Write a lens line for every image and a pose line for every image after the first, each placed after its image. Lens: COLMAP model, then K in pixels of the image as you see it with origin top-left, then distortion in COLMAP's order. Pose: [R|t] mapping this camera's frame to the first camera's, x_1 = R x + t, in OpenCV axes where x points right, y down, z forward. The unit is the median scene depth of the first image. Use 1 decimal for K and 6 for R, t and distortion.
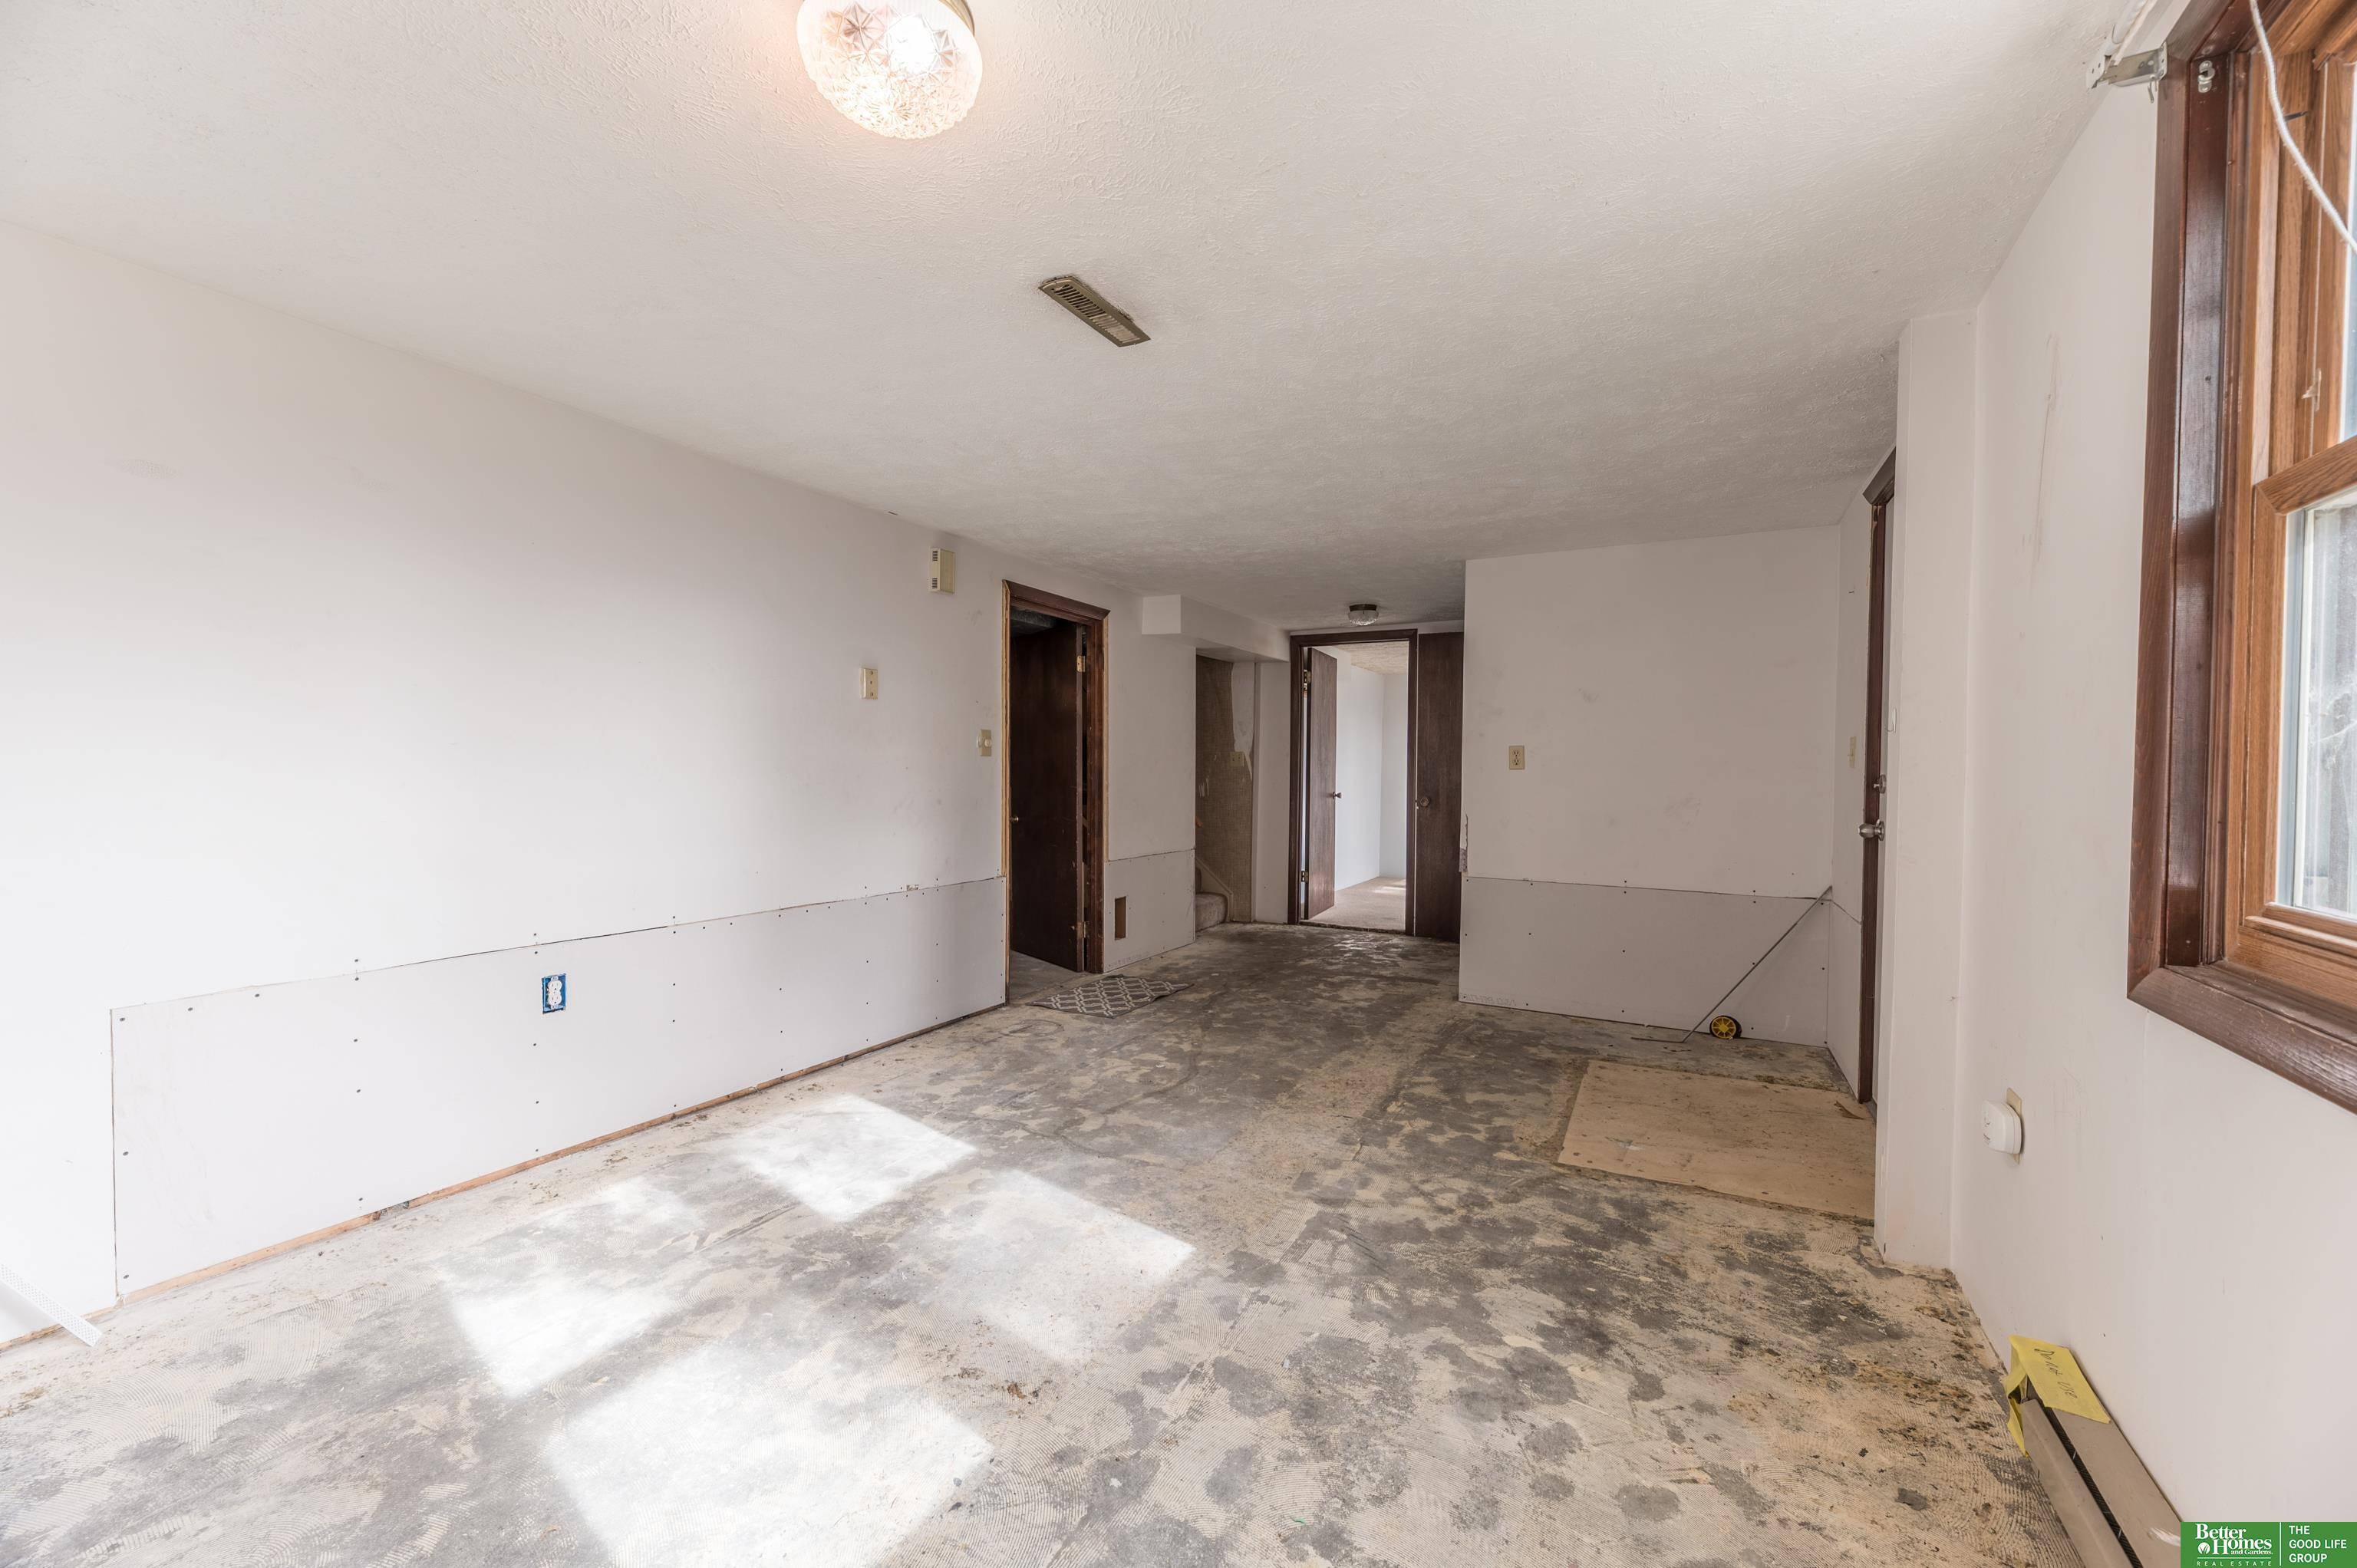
lens RADIAL K [[960.8, 0, 1183.8], [0, 960.8, 794.9], [0, 0, 1]] dist [0.001661, 0.000152]
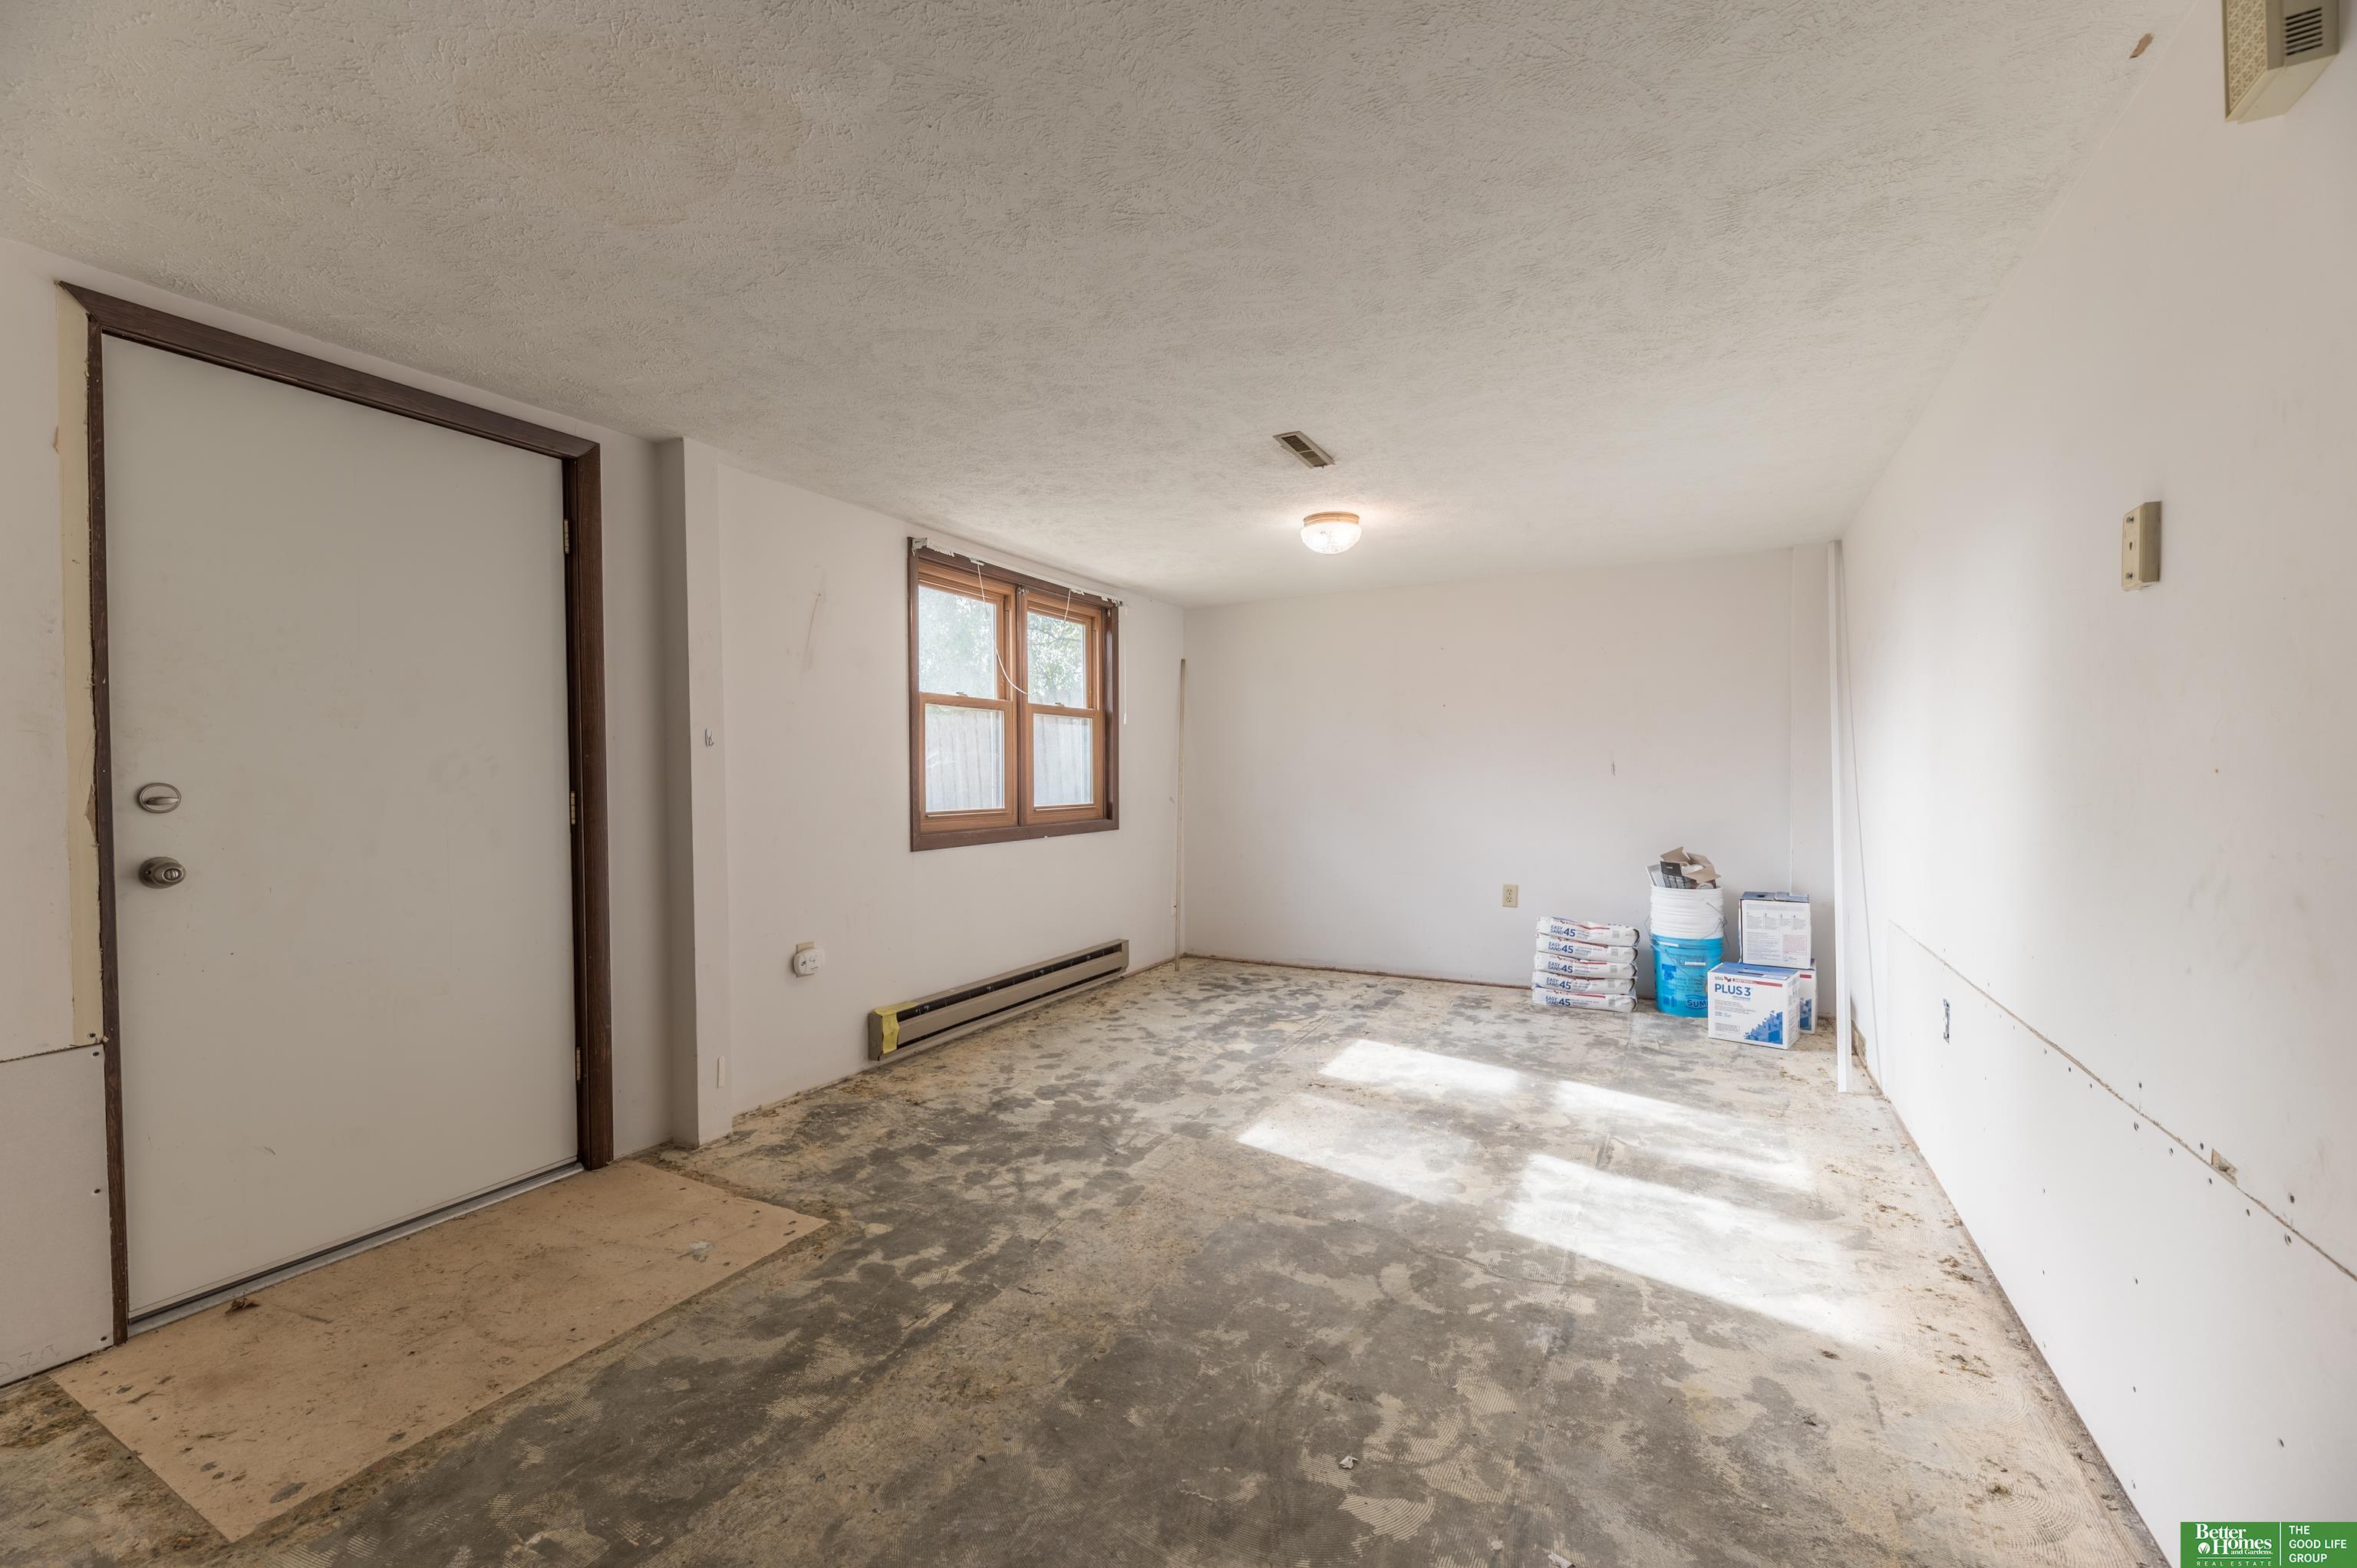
lens RADIAL K [[950.6, 0, 1178.5], [0, 950.6, 784.0], [0, 0, 1]] dist [-0.000556, 0.000061]
pose [[-0.999941, -0.000483, 0.010815, 0.069484], [-0.000079, 0.999302, 0.037348, -0.055621], [-0.010826, 0.037345, -0.999244, 2.067746]]
